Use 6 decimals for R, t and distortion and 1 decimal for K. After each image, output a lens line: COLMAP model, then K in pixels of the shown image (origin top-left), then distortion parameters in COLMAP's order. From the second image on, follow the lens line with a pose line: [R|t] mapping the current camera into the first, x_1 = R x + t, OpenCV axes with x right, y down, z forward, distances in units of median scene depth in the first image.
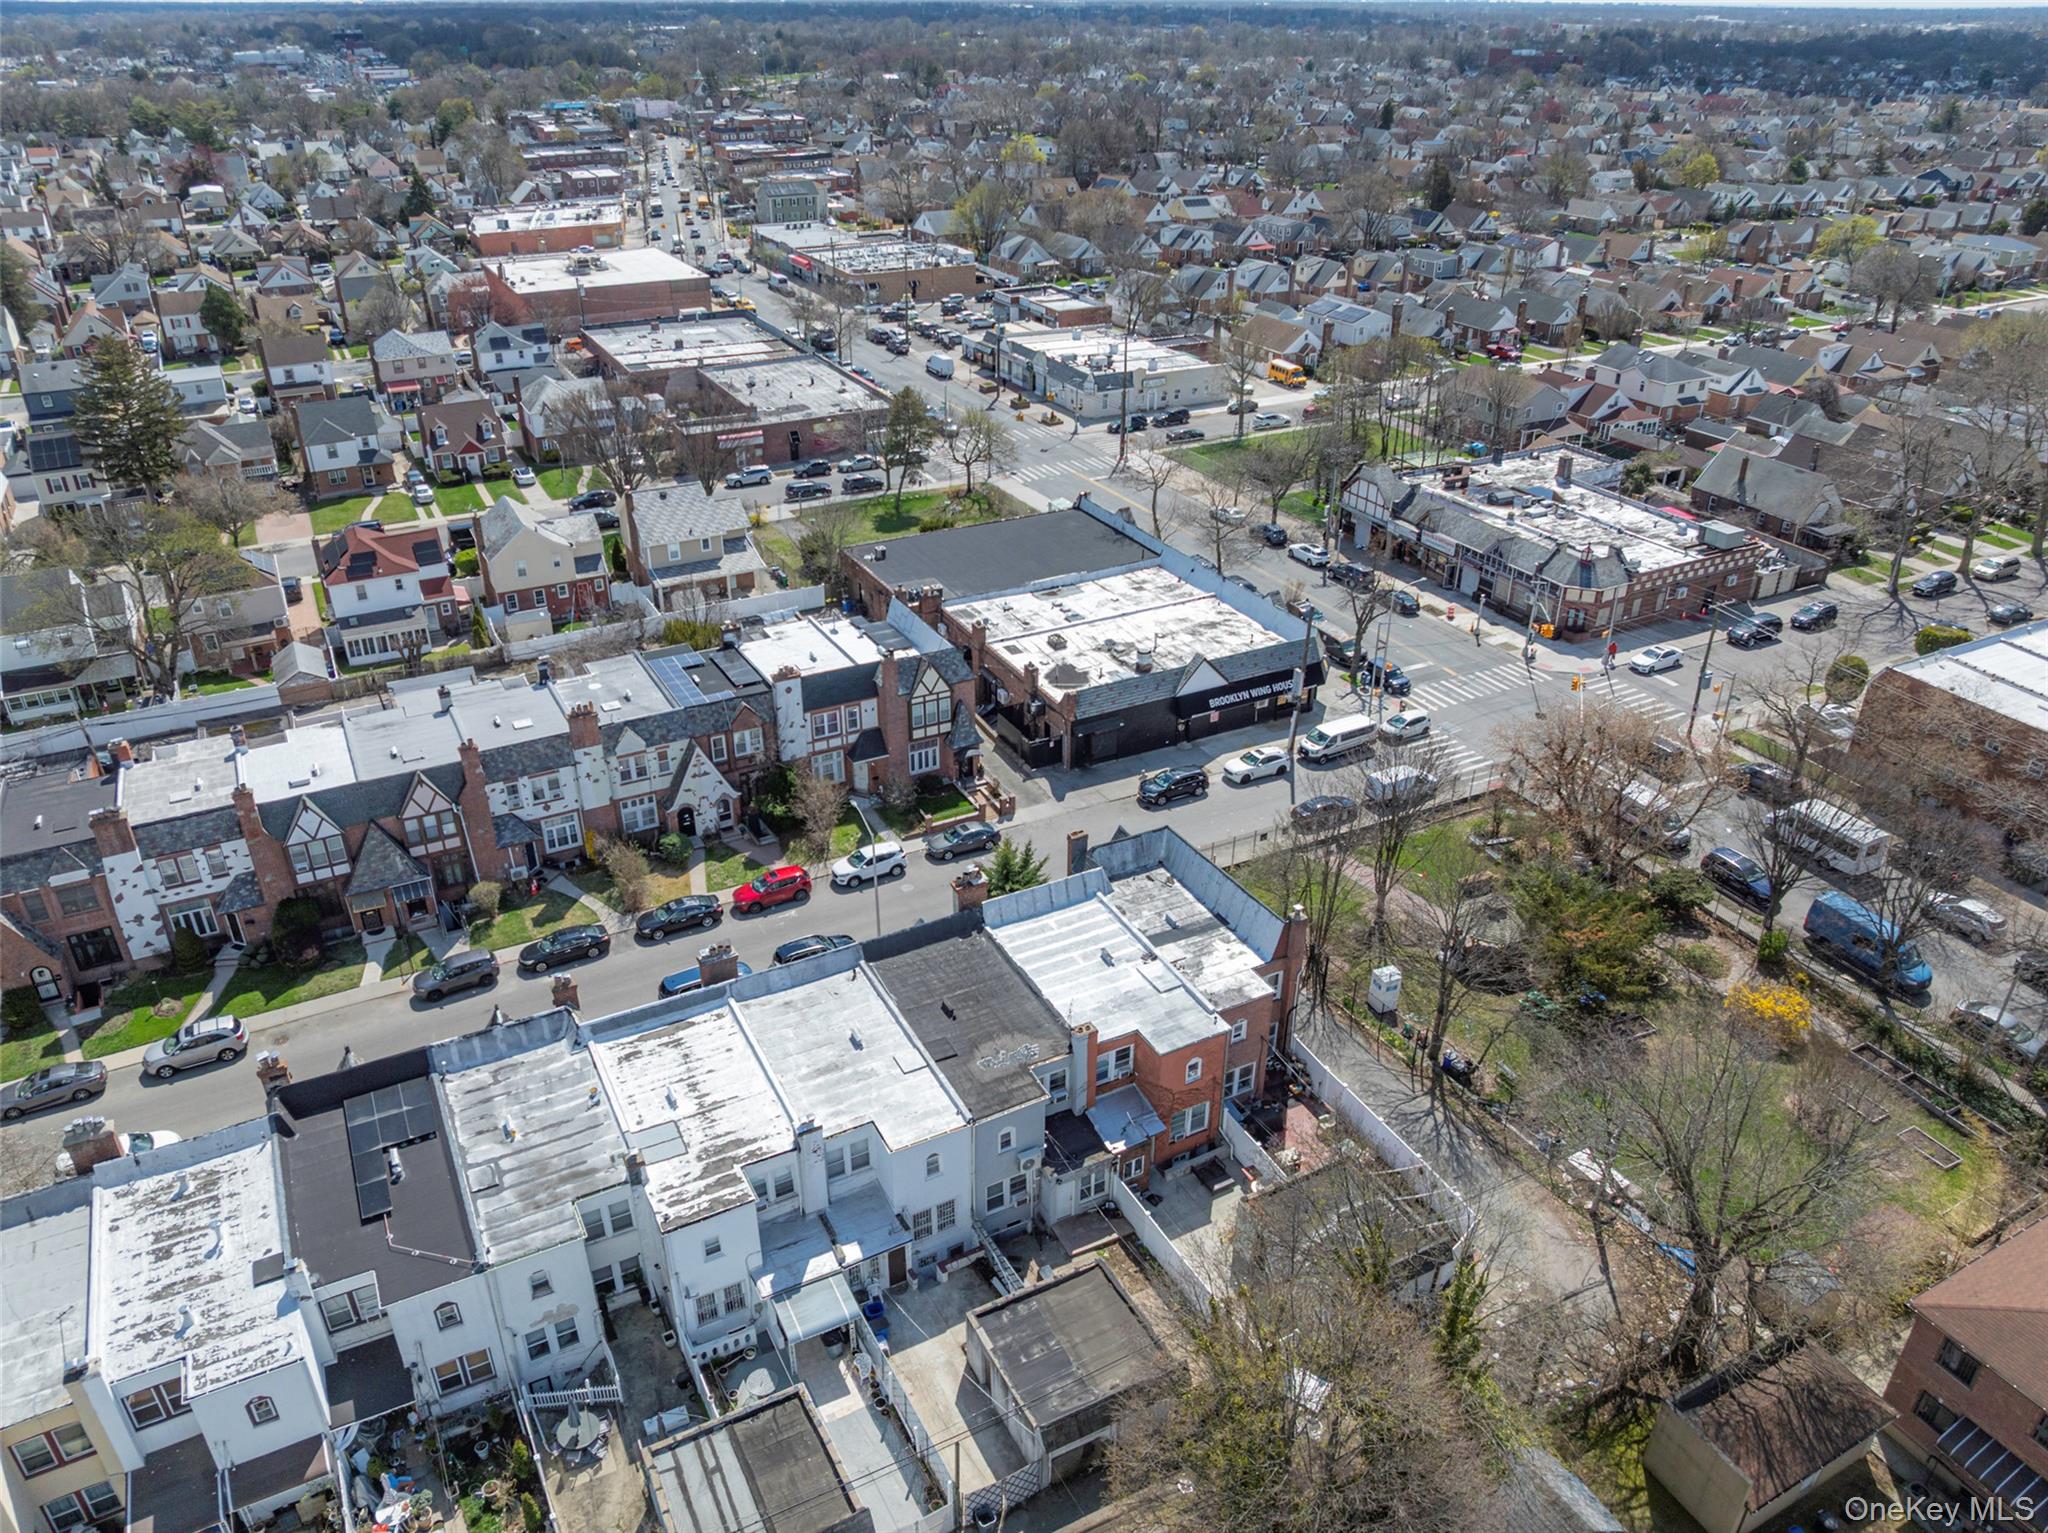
lens RADIAL K [[1450.0, 0, 1033.2], [0, 1450.0, 771.3], [0, 0, 1]] dist [-0.044231, 0.005356]
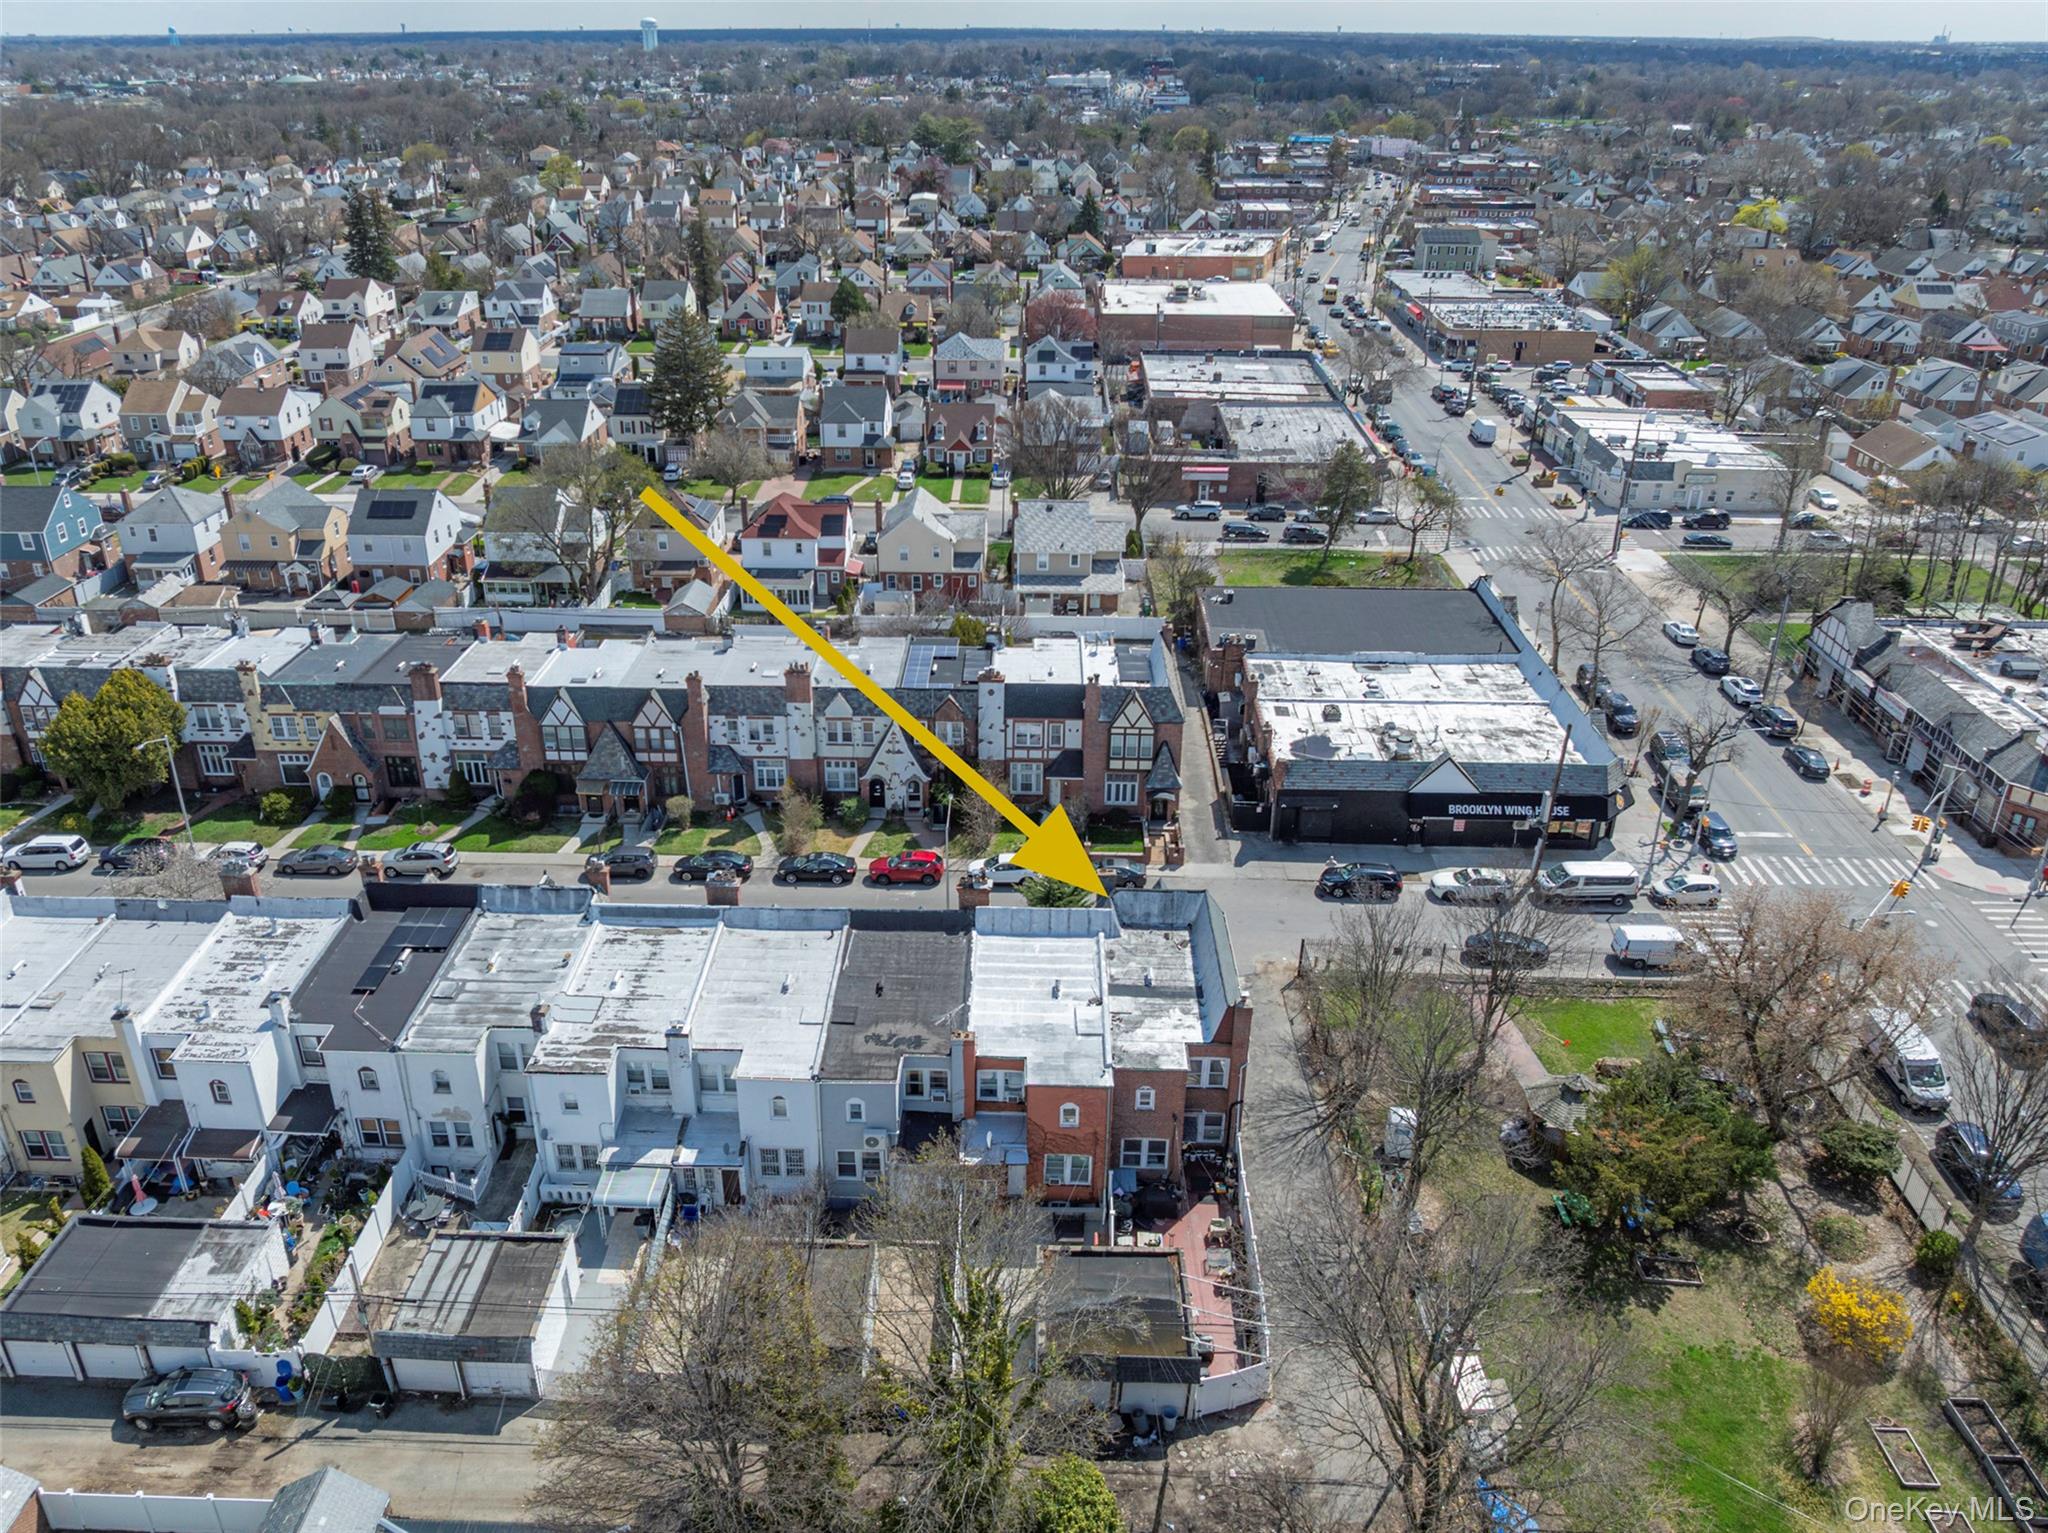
lens RADIAL K [[1546.8, 0, 982.5], [0, 1546.8, 761.0], [0, 0, 1]] dist [-0.042730, 0.002923]
pose [[0.863386, 0.216221, -0.455865, 0.322394], [-0.239583, 0.970853, 0.006726, -0.013306], [0.444032, 0.103411, 0.890023, 0.011315]]
